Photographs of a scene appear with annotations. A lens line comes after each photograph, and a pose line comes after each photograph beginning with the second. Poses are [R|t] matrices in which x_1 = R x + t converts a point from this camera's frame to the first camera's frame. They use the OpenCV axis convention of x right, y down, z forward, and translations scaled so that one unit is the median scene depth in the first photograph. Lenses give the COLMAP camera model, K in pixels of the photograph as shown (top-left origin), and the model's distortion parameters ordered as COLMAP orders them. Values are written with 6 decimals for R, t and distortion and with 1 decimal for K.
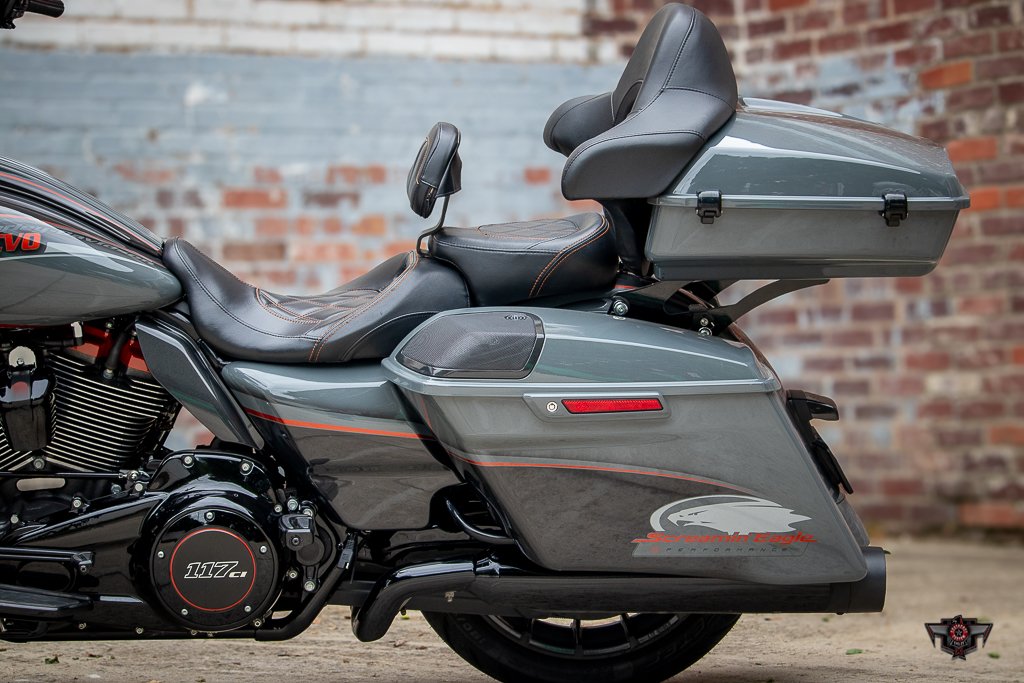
lens RADIAL K [[3051.5, 0, 514.1], [0, 3051.5, 341.3], [0, 0, 1]] dist [-0.362607, 0.000000]
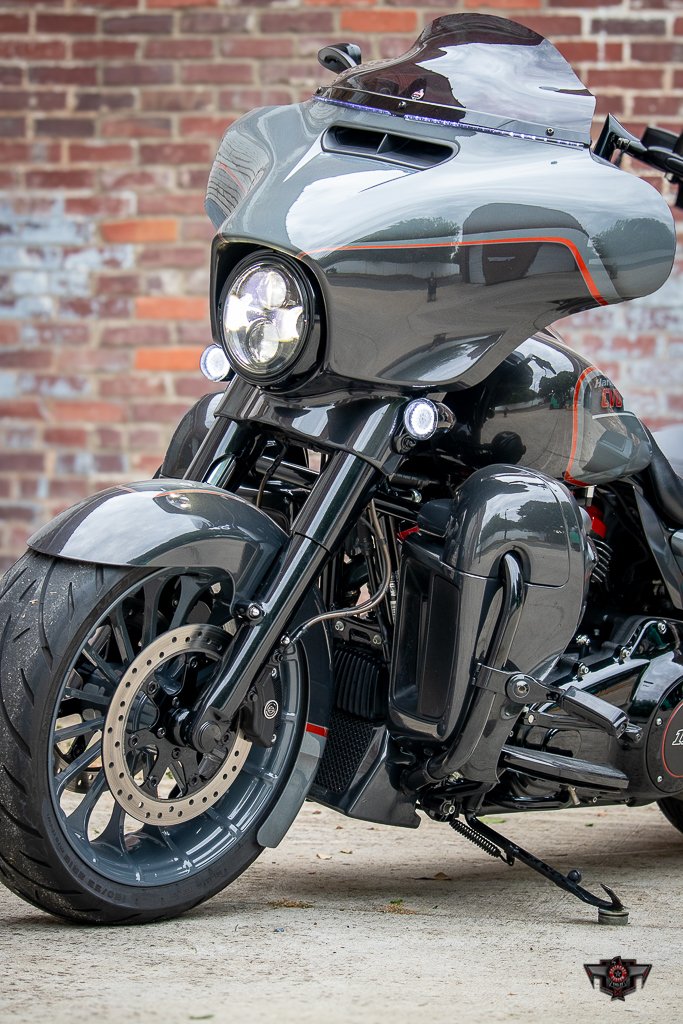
lens RADIAL K [[3272.5, 0, 338.8], [0, 3272.5, 511.1], [0, 0, 1]] dist [-0.285538, 0.000000]
pose [[0.680563, 0.045267, 0.731289, -0.920809], [-0.056206, 0.998374, -0.009493, 0.016670], [-0.730530, -0.034642, 0.682001, 0.333885]]
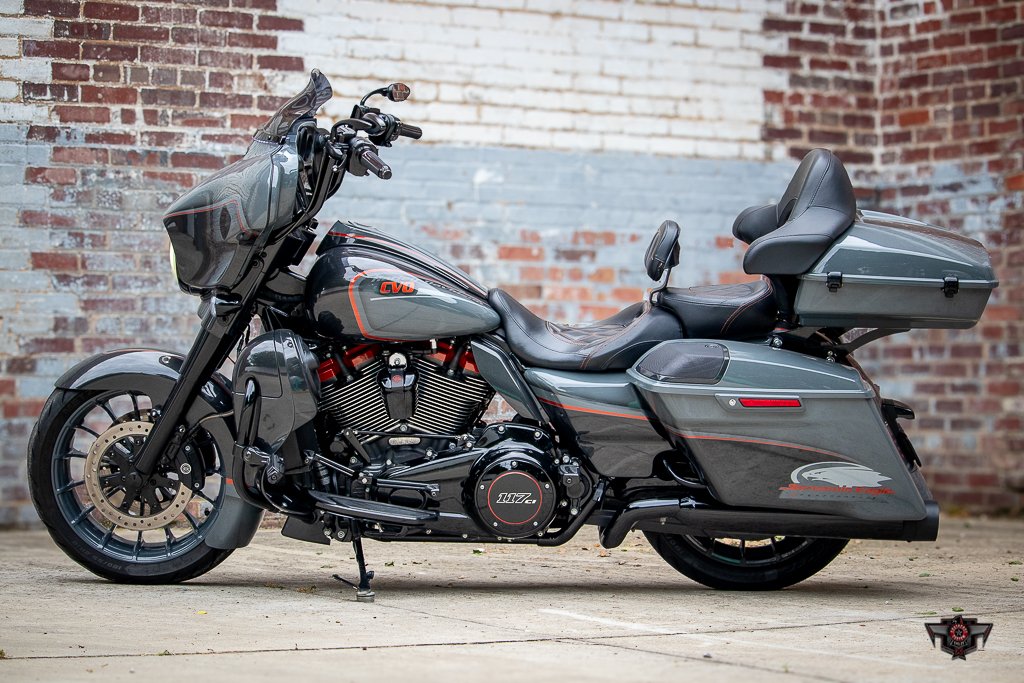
lens RADIAL K [[2922.9, 0, 509.9], [0, 2922.9, 341.9], [0, 0, 1]] dist [-0.386803, 0.000000]
pose [[0.997438, 0.036159, -0.061726, -0.010018], [-0.036622, 0.999309, -0.006382, 0.003297], [0.061452, 0.008626, 0.998073, -0.498435]]
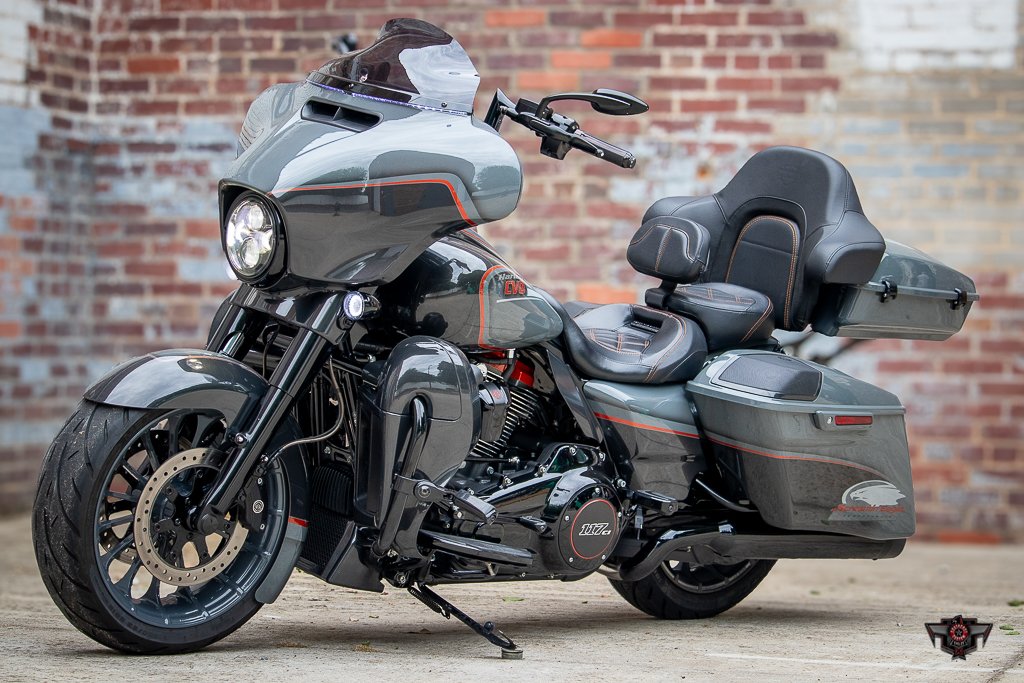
lens RADIAL K [[3272.5, 0, 517.6], [0, 3272.5, 341.7], [0, 0, 1]] dist [-0.285538, 0.000000]
pose [[0.749753, 0.043376, 0.660295, -1.064739], [-0.046646, 0.998831, -0.012650, 0.009231], [-0.660072, -0.021316, 0.750900, -0.102268]]
